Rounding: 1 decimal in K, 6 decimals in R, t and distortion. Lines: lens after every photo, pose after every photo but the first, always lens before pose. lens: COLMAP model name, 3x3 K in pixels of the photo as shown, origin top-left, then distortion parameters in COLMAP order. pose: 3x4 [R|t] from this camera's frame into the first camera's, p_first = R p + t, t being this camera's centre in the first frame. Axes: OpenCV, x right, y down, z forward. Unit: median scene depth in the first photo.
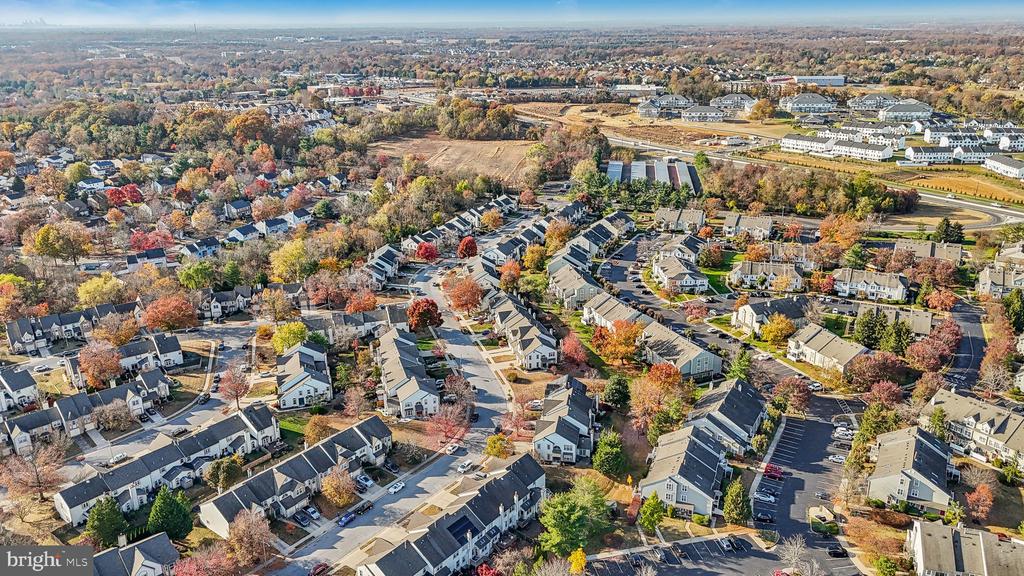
lens RADIAL K [[757.1, 0, 512.0], [0, 757.1, 288.0], [0, 0, 1]] dist [0.074535, -0.075762]
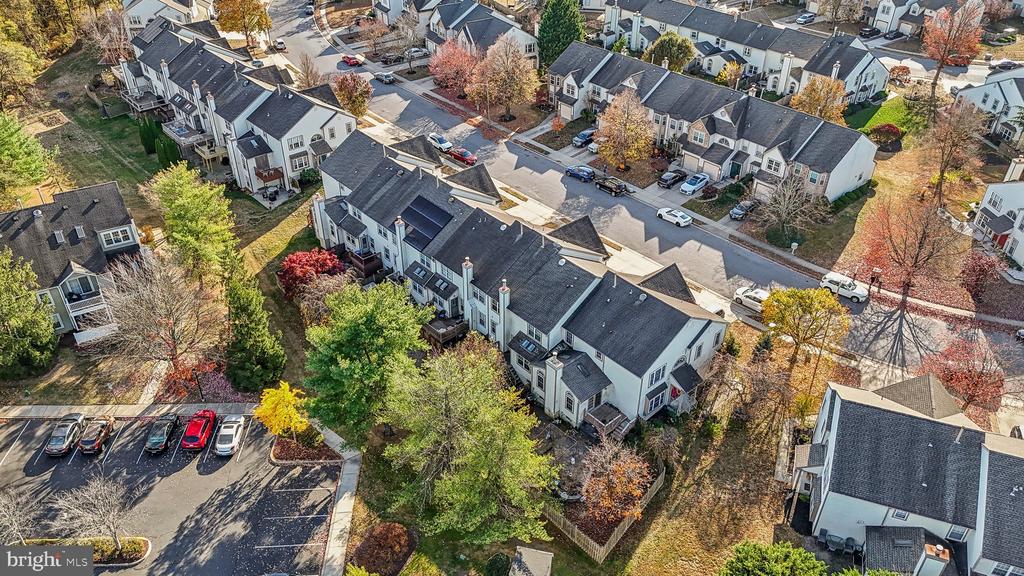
lens RADIAL K [[757.1, 0, 512.0], [0, 757.1, 288.0], [0, 0, 1]] dist [0.074535, -0.075762]
pose [[-0.177322, 0.575038, -0.798679, 0.271933], [-0.324932, 0.731823, 0.599044, 0.035780], [0.928965, 0.365740, 0.057079, 0.856237]]
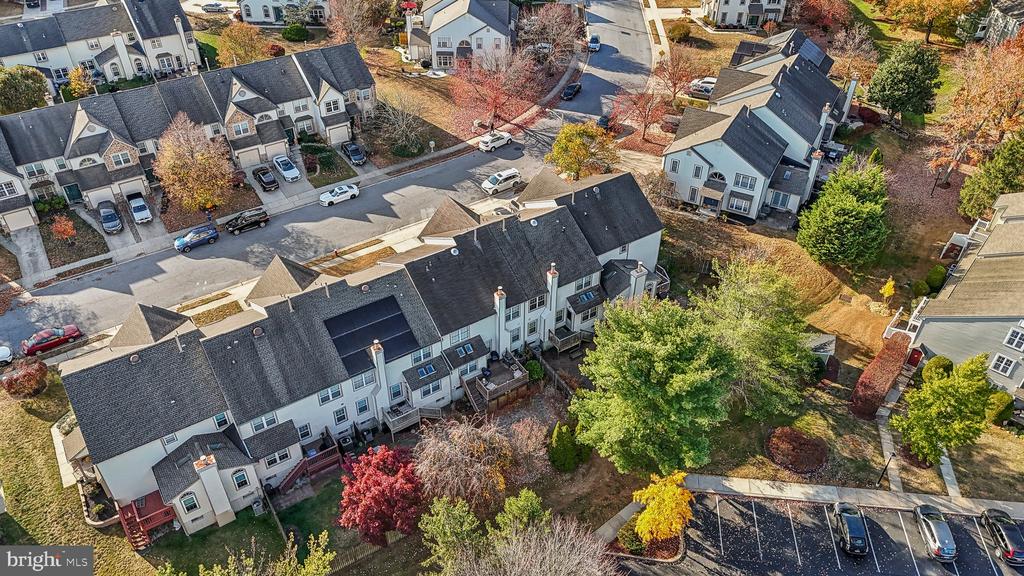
lens RADIAL K [[757.1, 0, 512.0], [0, 757.1, 288.0], [0, 0, 1]] dist [0.074535, -0.075762]
pose [[0.946012, 0.216909, -0.240858, 0.066708], [-0.120580, 0.925259, 0.359662, 0.131311], [0.300870, -0.311201, 0.901461, 0.577034]]
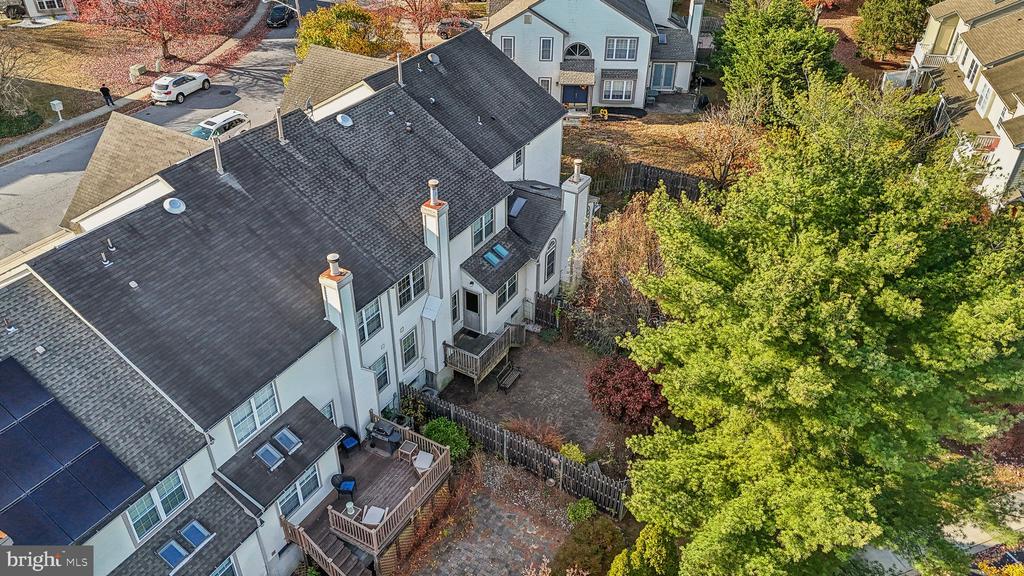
lens RADIAL K [[757.1, 0, 512.0], [0, 757.1, 288.0], [0, 0, 1]] dist [0.074535, -0.075762]
pose [[0.990793, -0.058218, 0.122226, 0.000923], [0.021550, 0.959126, 0.282157, 0.214445], [-0.133657, -0.276926, 0.951550, 0.736364]]
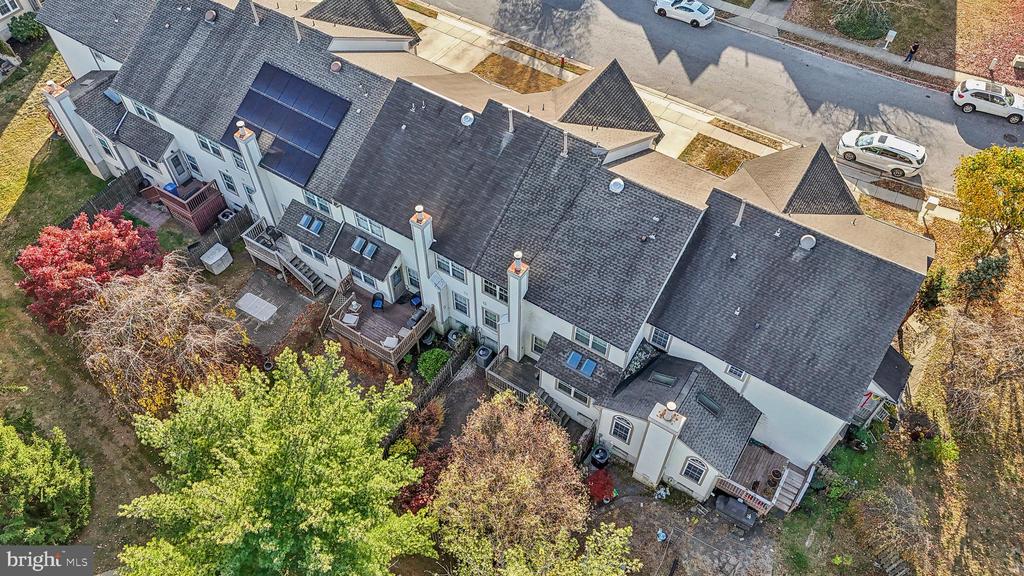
lens RADIAL K [[757.1, 0, 512.0], [0, 757.1, 288.0], [0, 0, 1]] dist [0.074535, -0.075762]
pose [[0.092211, 0.798820, -0.594461, 0.104629], [-0.329626, 0.587832, 0.738783, 0.121113], [0.939598, 0.127826, 0.317516, 0.820066]]
